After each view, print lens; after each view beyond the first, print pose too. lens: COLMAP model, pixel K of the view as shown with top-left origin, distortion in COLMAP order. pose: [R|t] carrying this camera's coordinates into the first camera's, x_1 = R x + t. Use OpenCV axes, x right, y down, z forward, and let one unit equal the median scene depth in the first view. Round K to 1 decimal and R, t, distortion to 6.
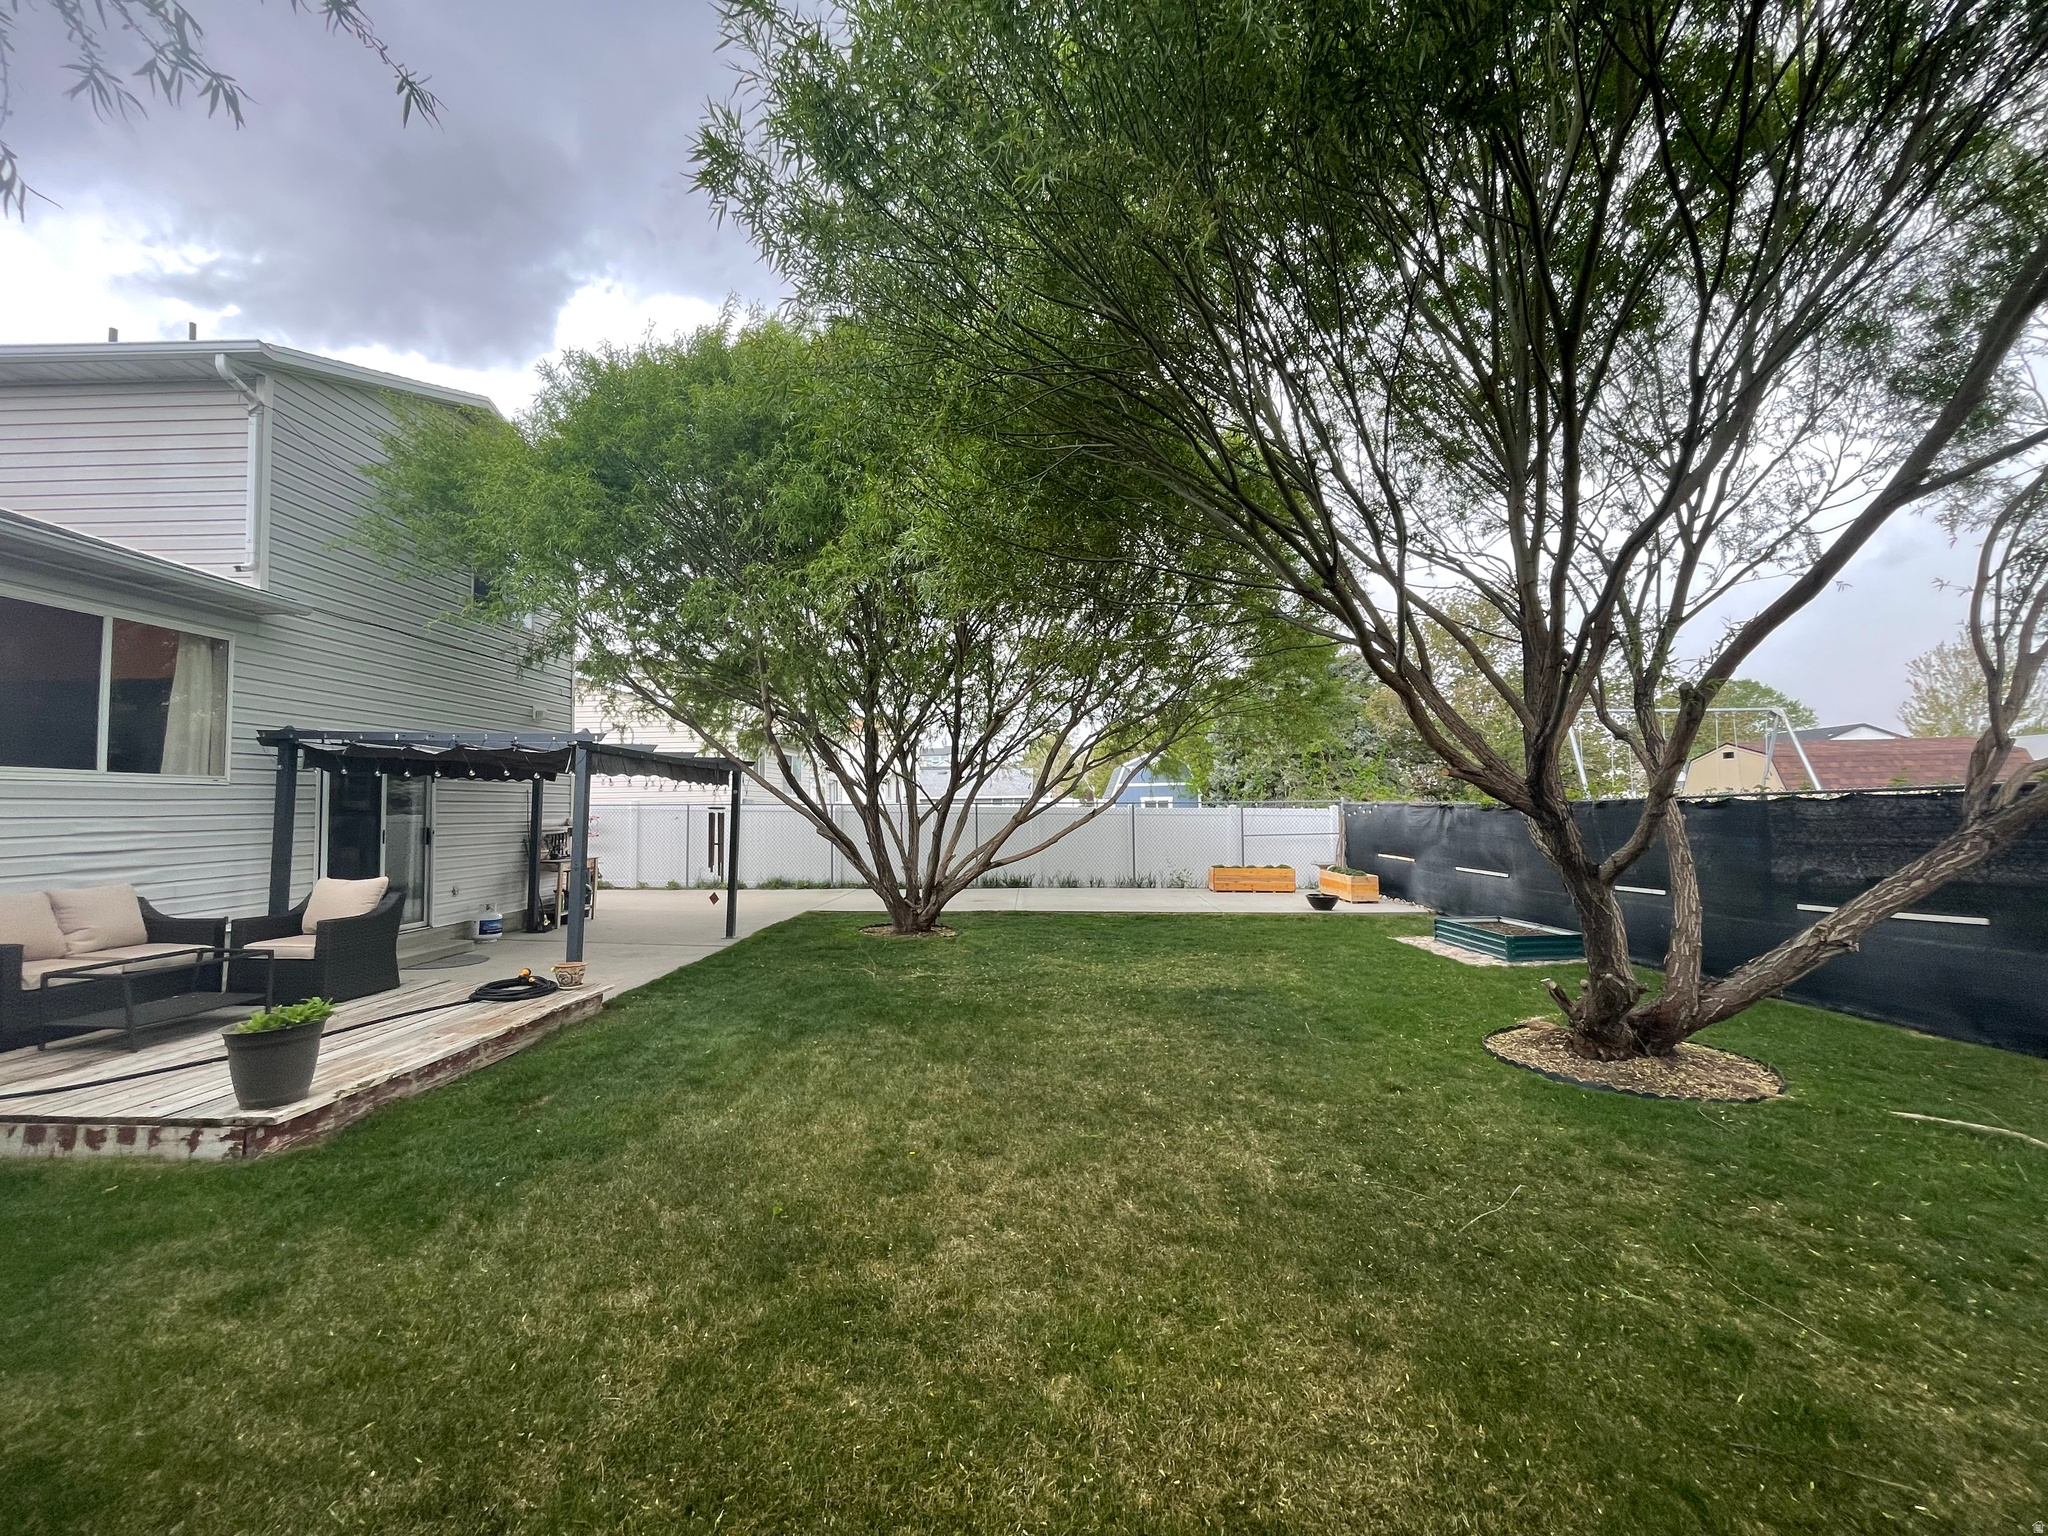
lens RADIAL K [[826.8, 0, 1025.0], [0, 826.8, 768.5], [0, 0, 1]] dist [-0.002961, 0.001098]
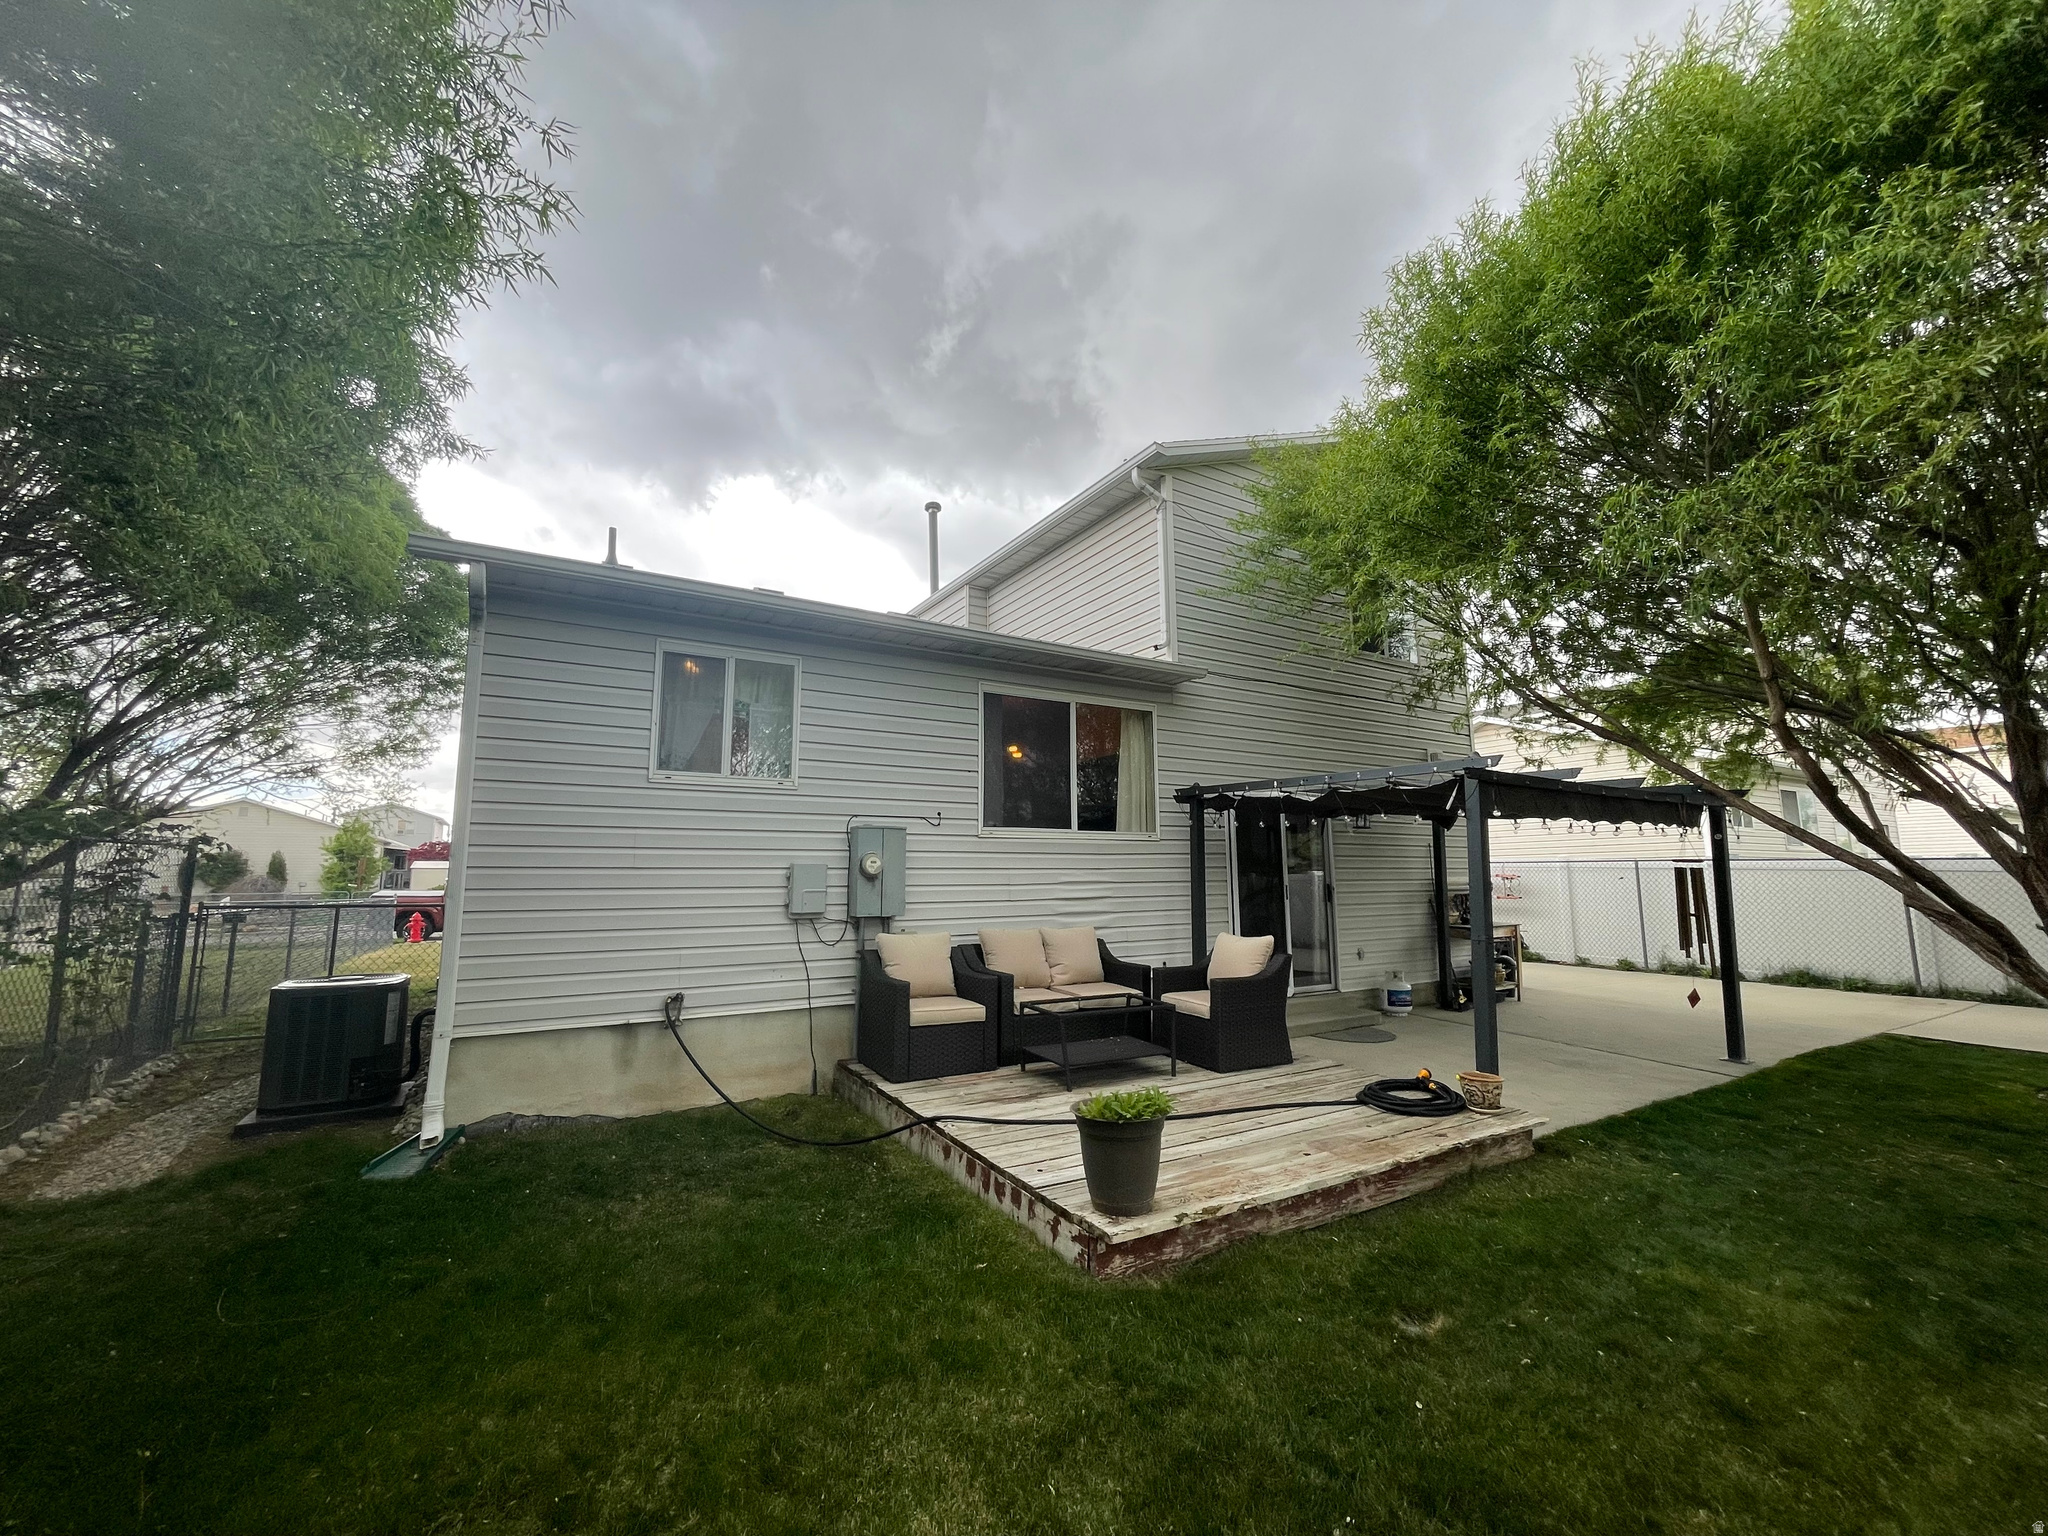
lens RADIAL K [[826.8, 0, 1026.6], [0, 826.8, 768.6], [0, 0, 1]] dist [-0.002961, 0.001098]
pose [[0.525937, -0.101939, -0.844392, -0.133413], [0.040355, 0.994664, -0.094944, 0.024401], [0.849565, 0.015859, 0.527245, 0.302793]]
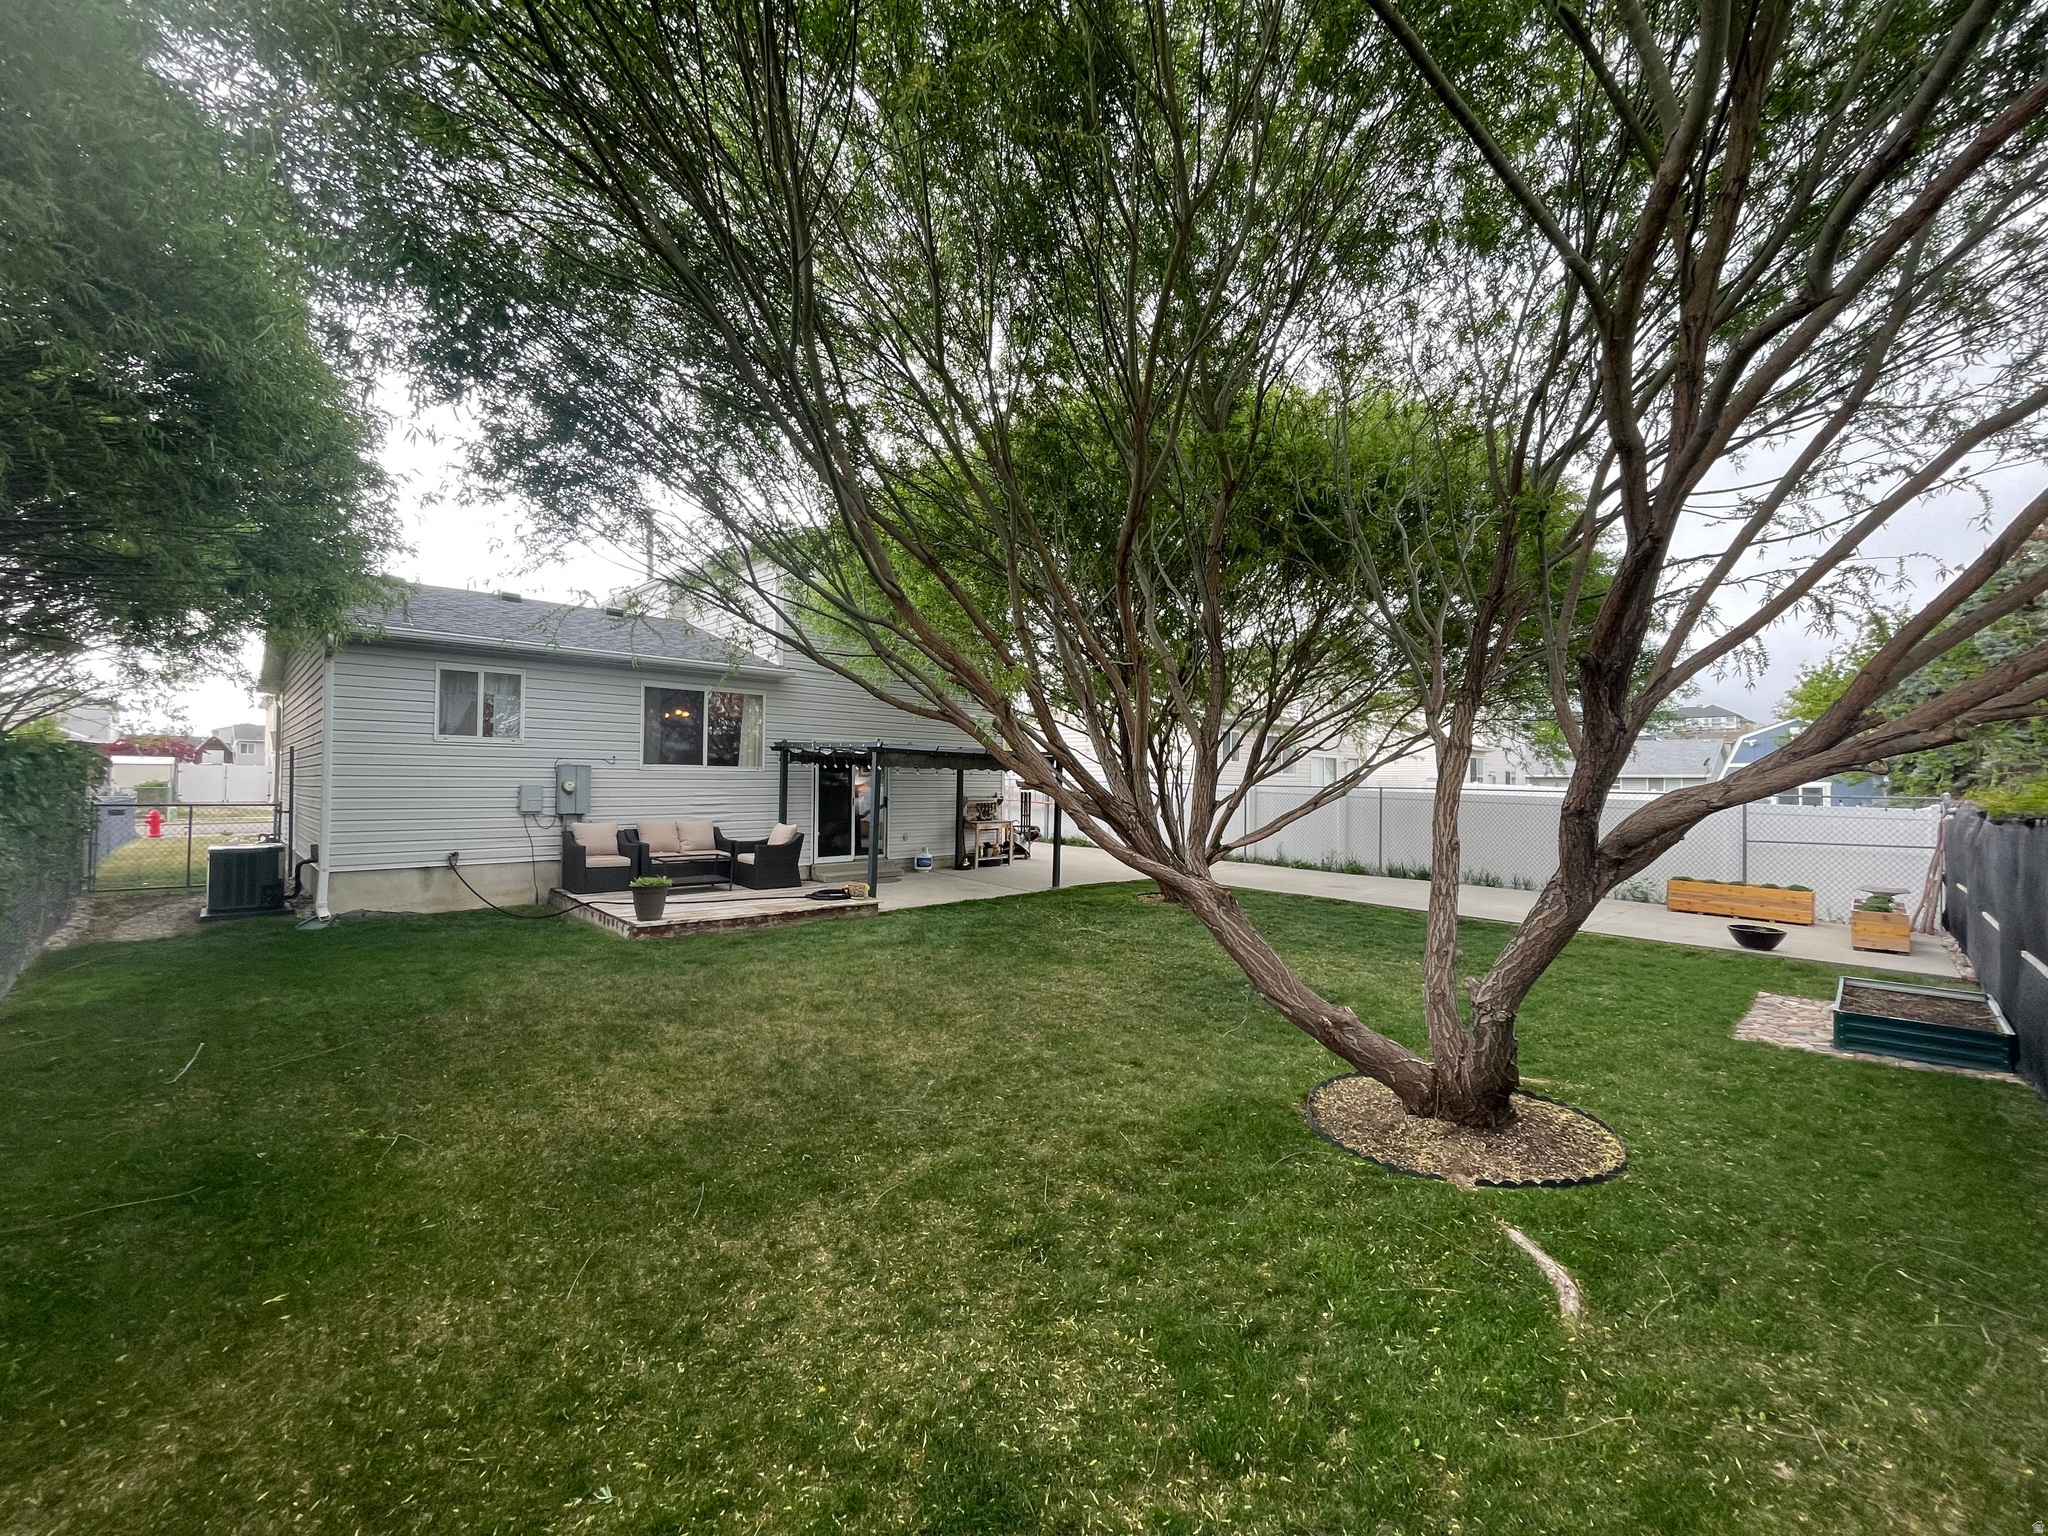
lens RADIAL K [[826.8, 0, 1024.1], [0, 826.8, 769.8], [0, 0, 1]] dist [-0.002961, 0.001098]
pose [[0.704094, 0.009506, -0.710043, 0.914224], [0.016124, 0.999439, 0.029370, -0.034801], [0.709924, -0.032129, 0.703546, 0.099474]]
